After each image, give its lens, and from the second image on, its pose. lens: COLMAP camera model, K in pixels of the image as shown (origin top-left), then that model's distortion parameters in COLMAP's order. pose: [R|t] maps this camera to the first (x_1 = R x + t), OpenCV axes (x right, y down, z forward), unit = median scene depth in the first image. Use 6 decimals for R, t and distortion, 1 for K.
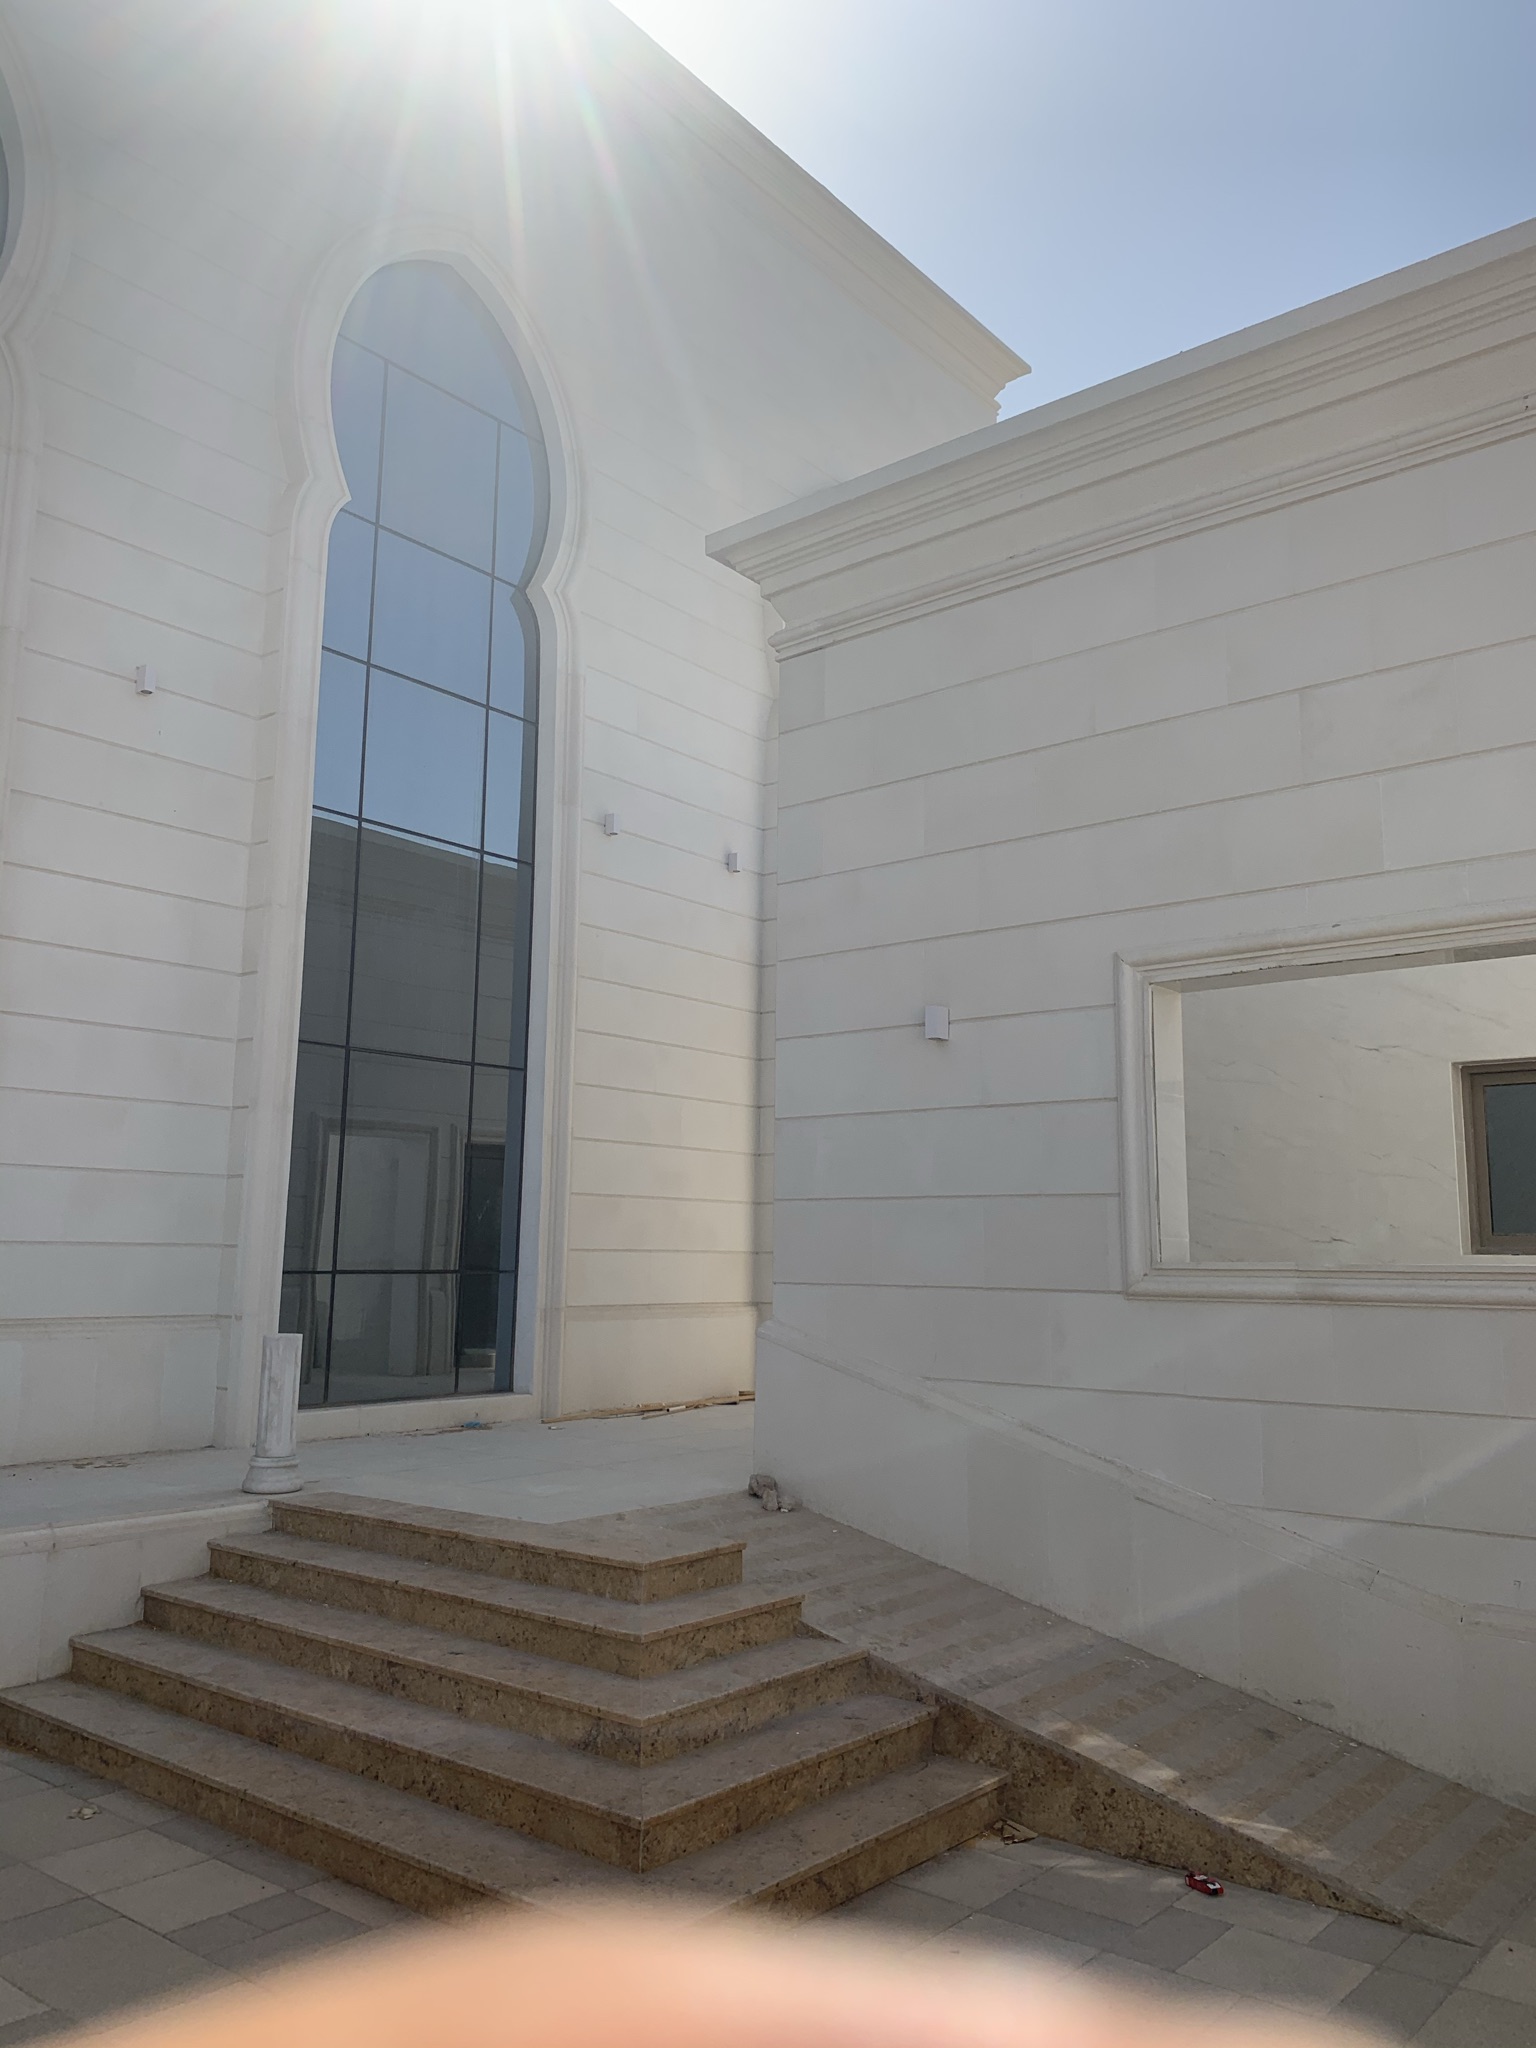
lens RADIAL K [[1552.3, 0, 768.0], [0, 1552.3, 1024.0], [0, 0, 1]] dist [0.065278, -0.094505]
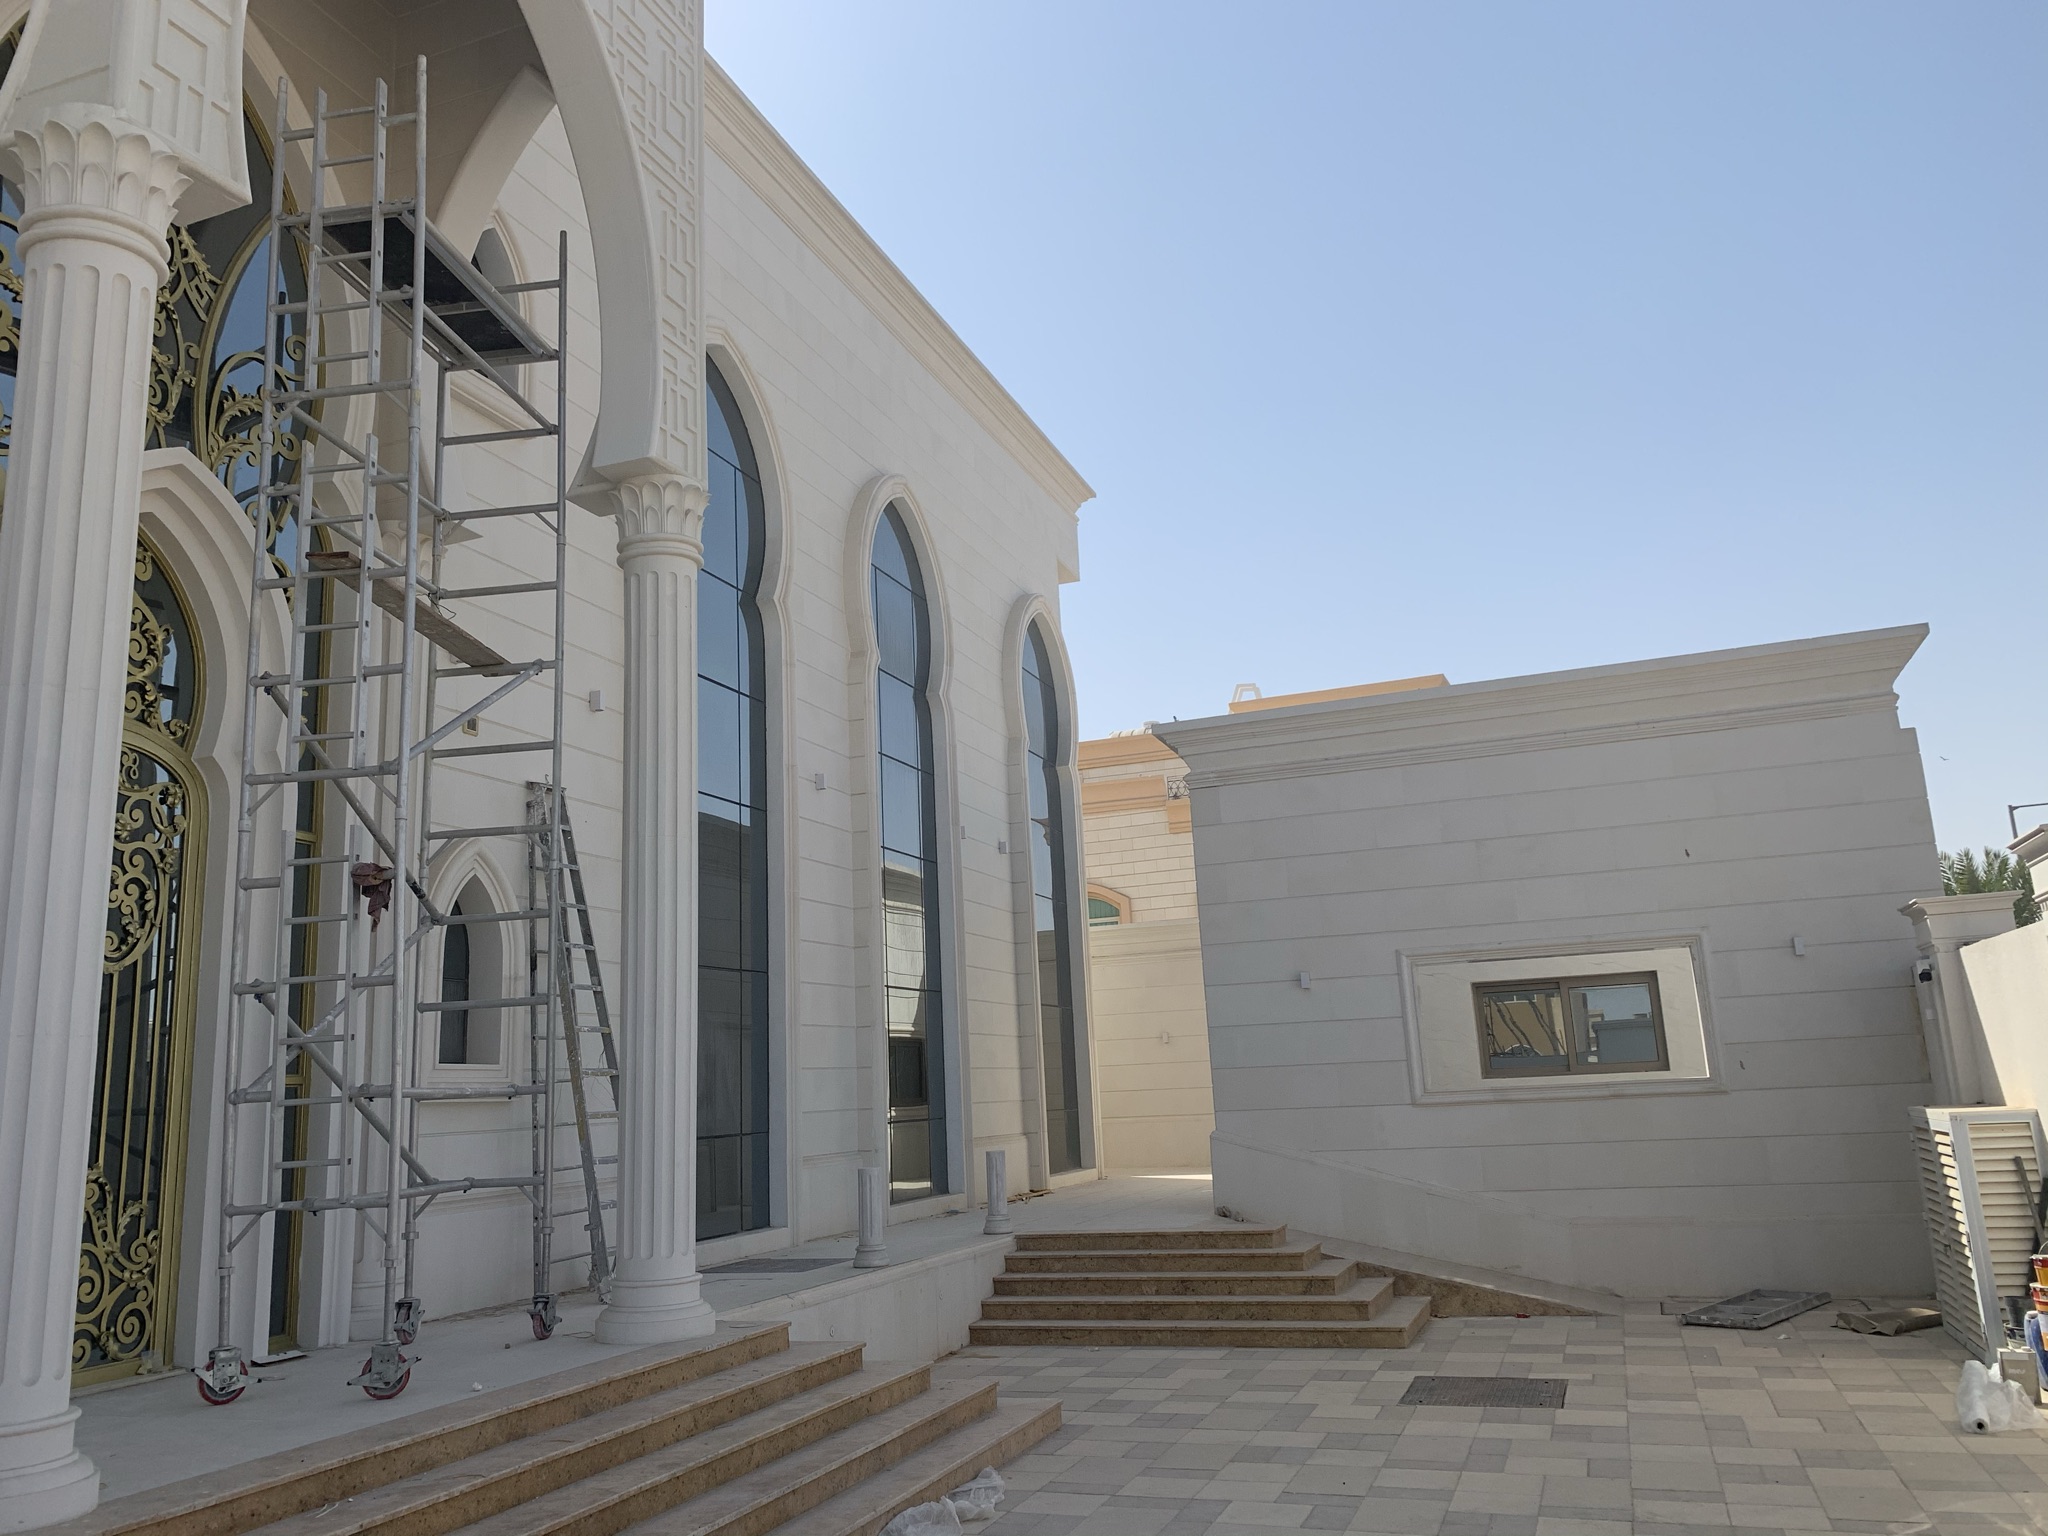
lens RADIAL K [[1552.3, 0, 1022.2], [0, 1552.3, 753.0], [0, 0, 1]] dist [0.065278, -0.094505]
pose [[0.942432, 0.019788, 0.333813, -1.077074], [0.004657, 0.997374, -0.072272, -0.175882], [-0.334366, 0.069666, 0.939865, -0.985461]]
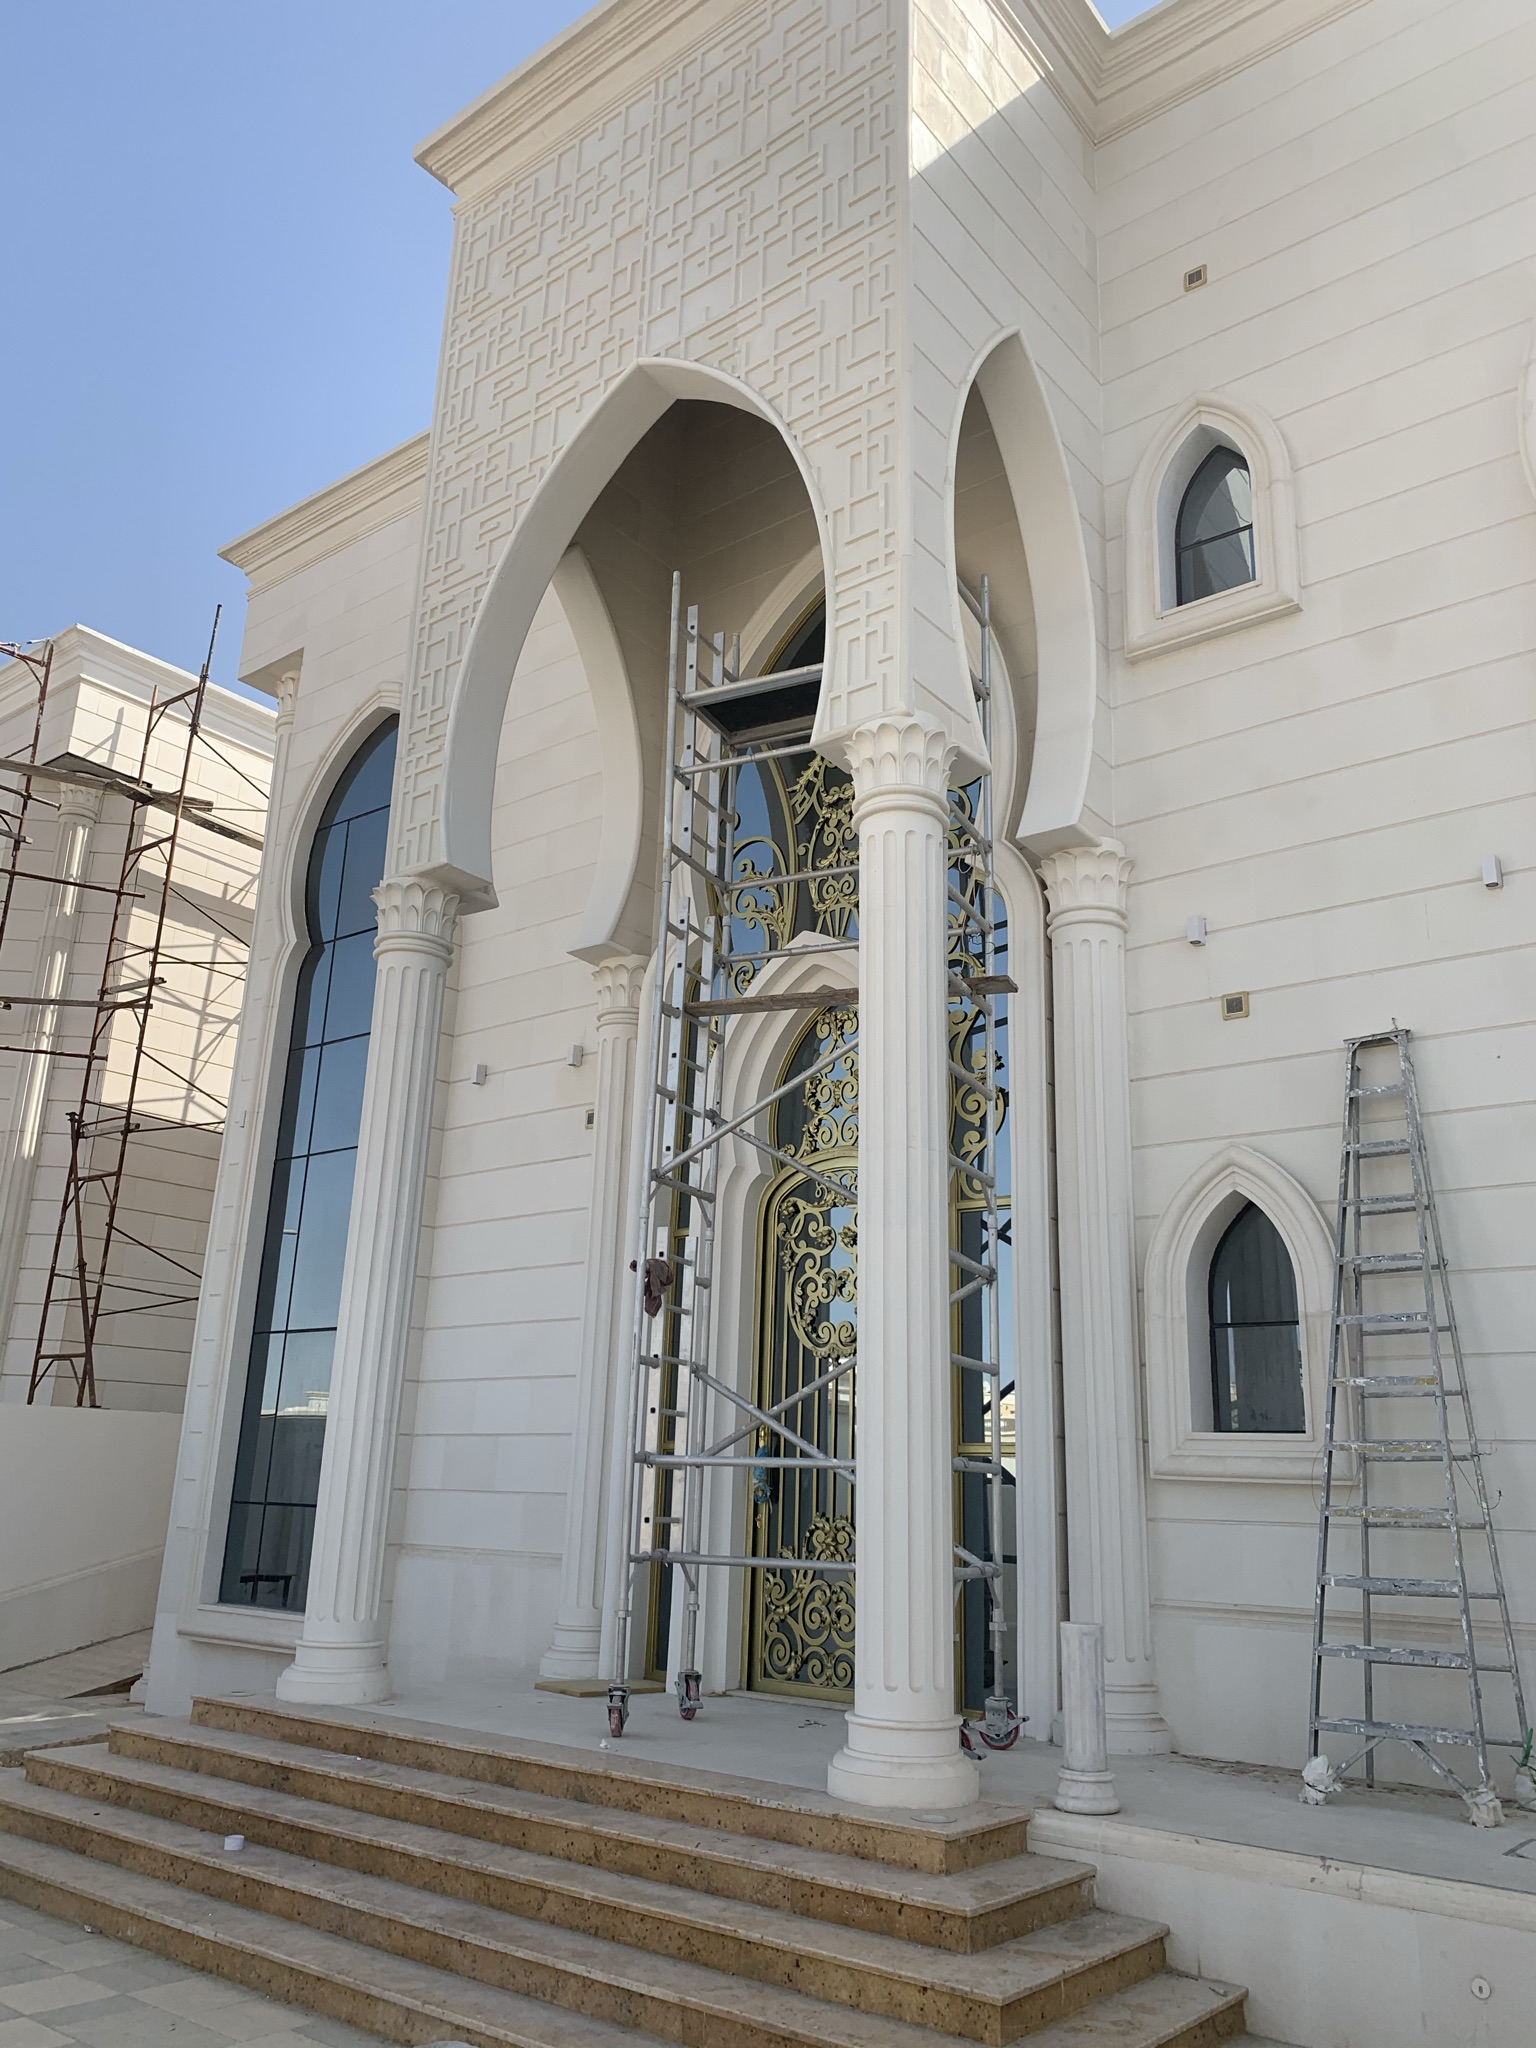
lens RADIAL K [[1552.3, 0, 768.0], [0, 1552.3, 1024.0], [0, 0, 1]] dist [0.065278, -0.094505]
pose [[0.019720, -0.297032, -0.954664, 2.138746], [0.120582, 0.948586, -0.292650, 0.346904], [0.992507, -0.109344, 0.054523, 2.276666]]
